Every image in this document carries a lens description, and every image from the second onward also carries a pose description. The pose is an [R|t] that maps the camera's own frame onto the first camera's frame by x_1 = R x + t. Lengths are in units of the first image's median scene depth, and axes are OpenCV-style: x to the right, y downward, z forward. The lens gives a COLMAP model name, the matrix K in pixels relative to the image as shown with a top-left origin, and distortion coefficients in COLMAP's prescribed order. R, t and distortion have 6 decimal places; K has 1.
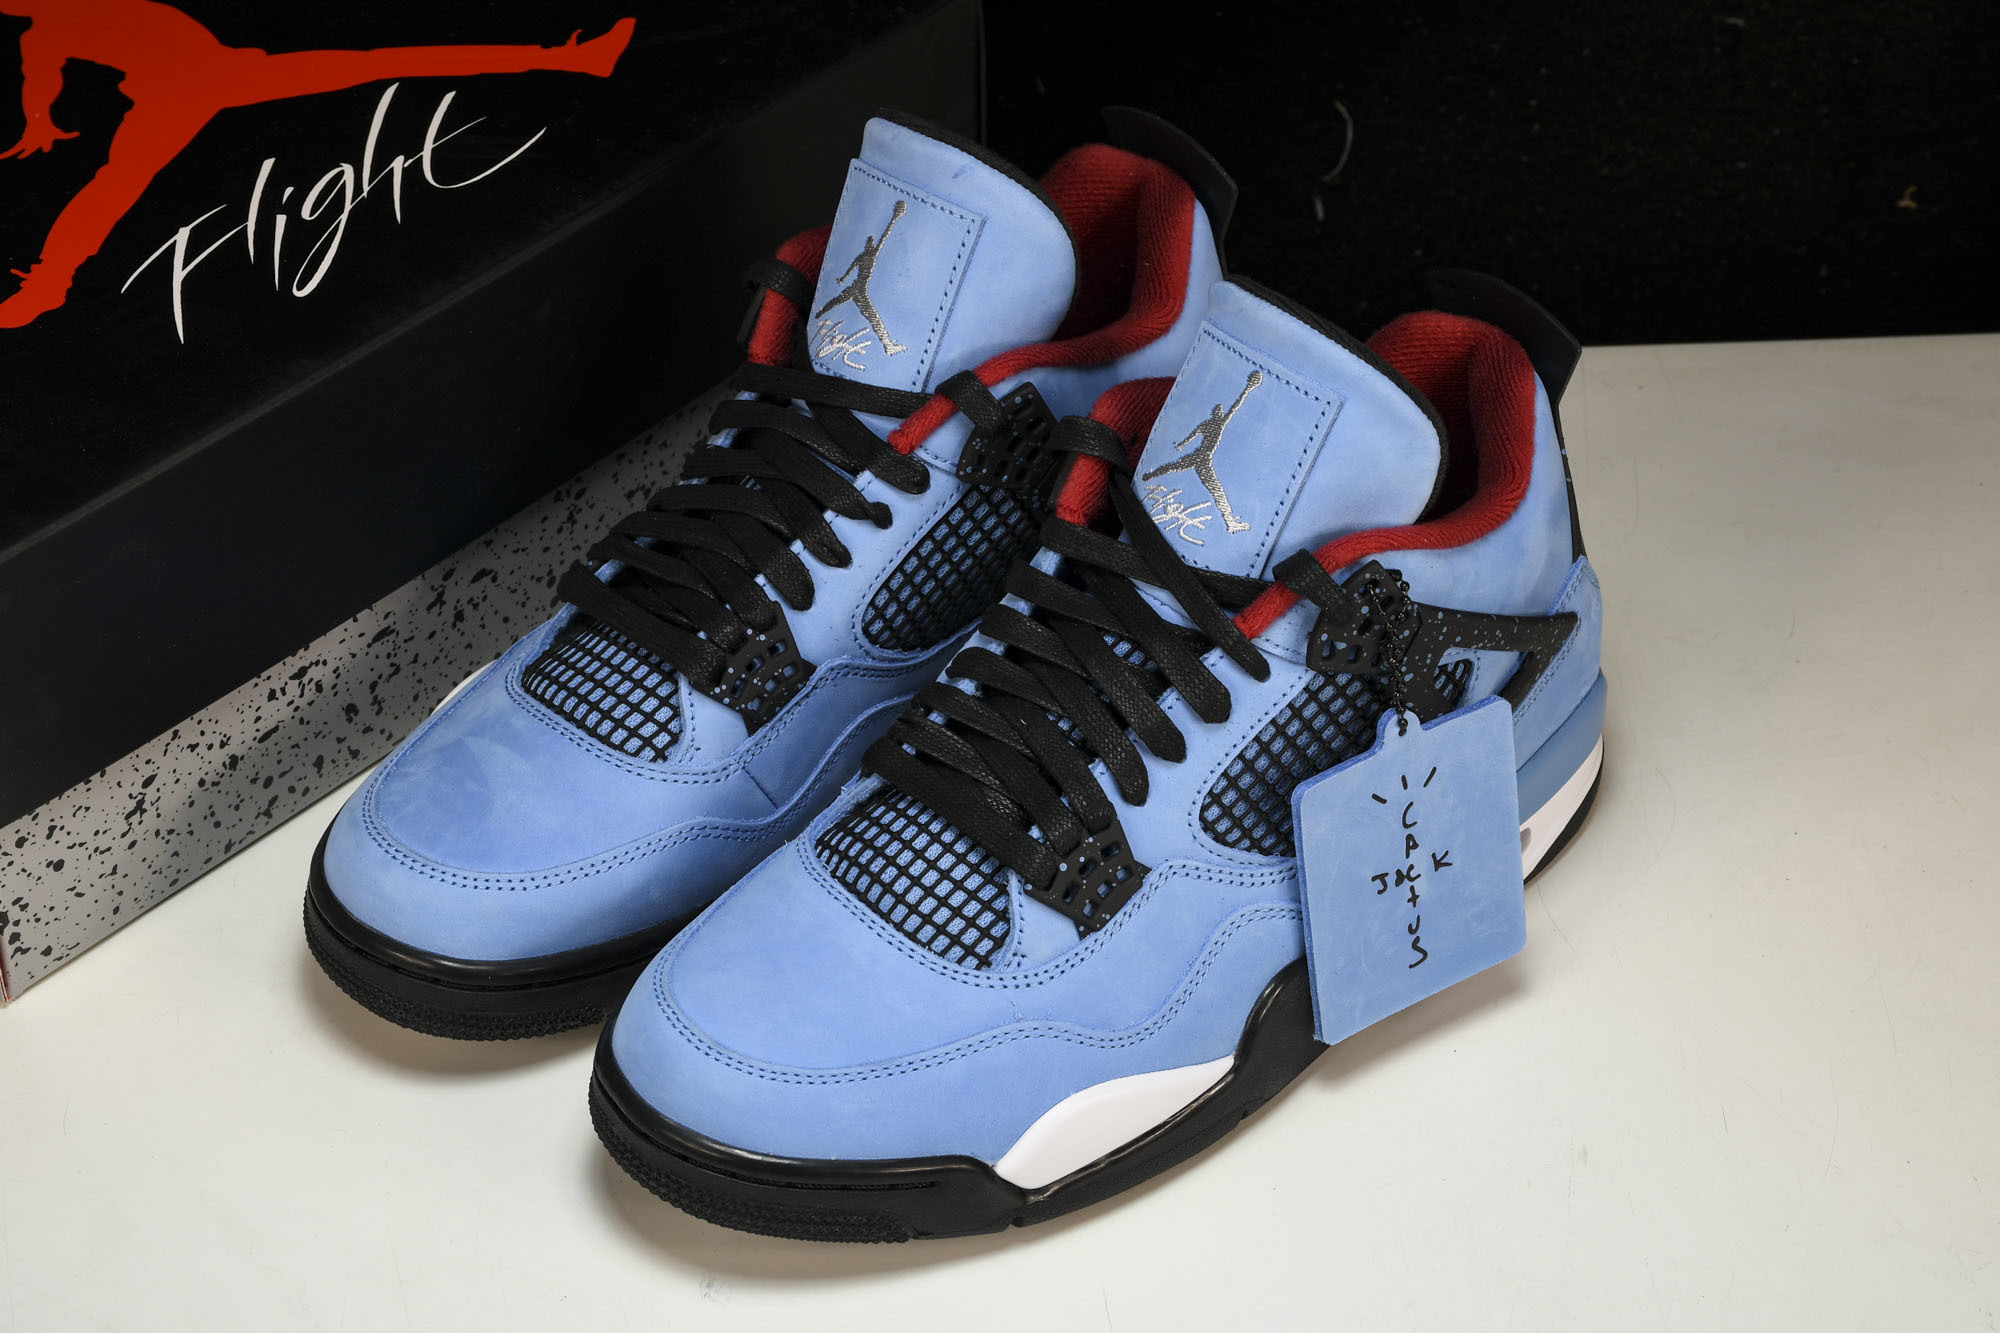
lens RADIAL K [[5269.3, 0, 1000.0], [0, 5269.3, 666.5], [0, 0, 1]] dist [0.447828, 0.162515]
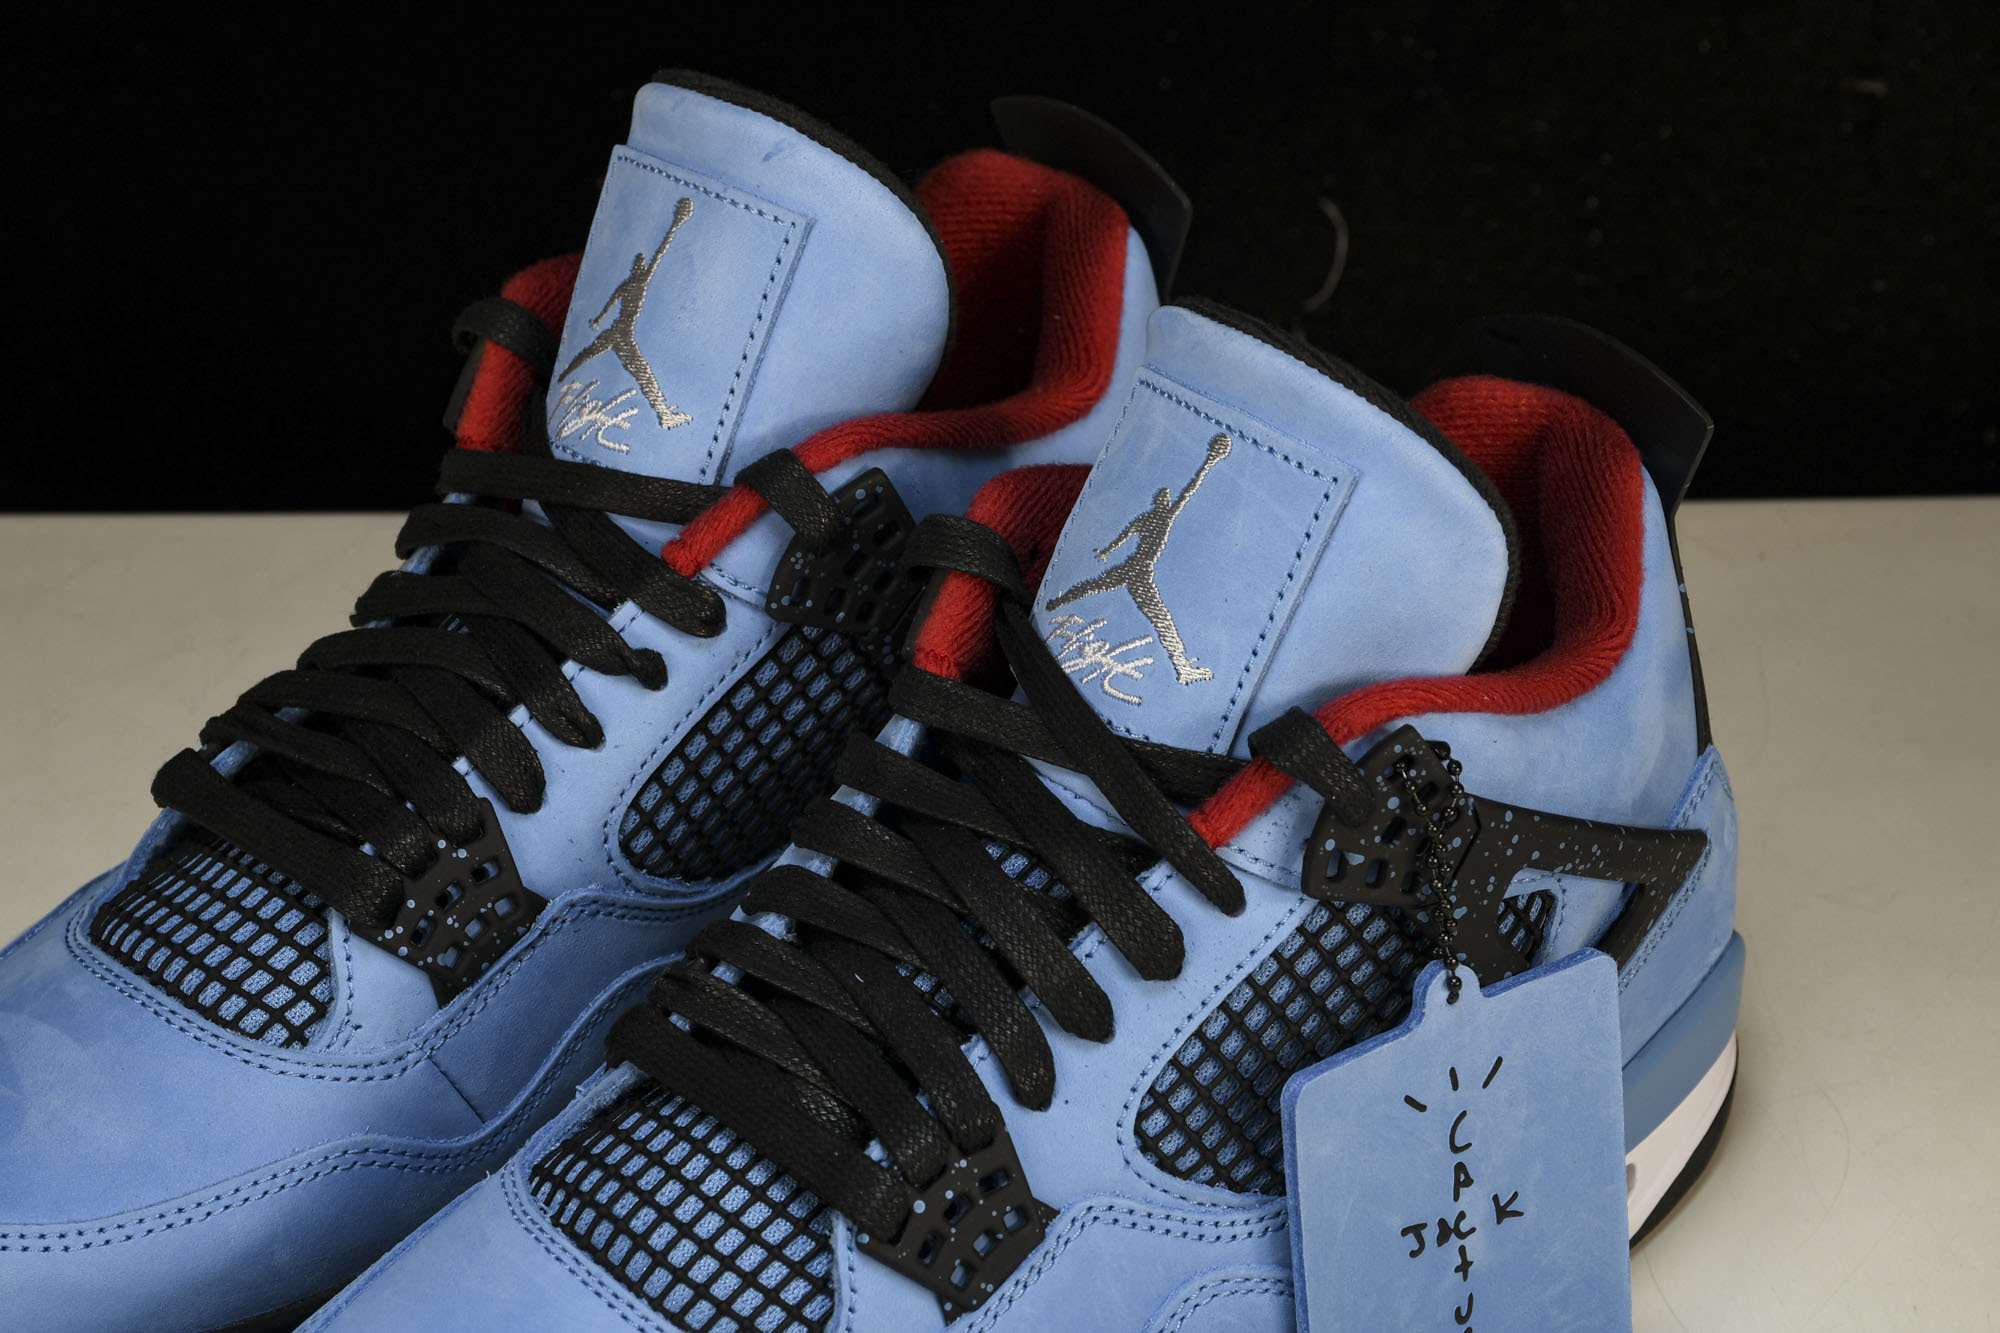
lens RADIAL K [[5324.2, 0, 996.4], [0, 5324.2, 594.7], [0, 0, 1]] dist [0.451954, 0.681947]
pose [[0.999931, 0.004869, 0.010671, 0.013800], [-0.003883, 0.995885, -0.090546, 0.022630], [-0.011068, 0.090499, 0.995835, 0.348009]]
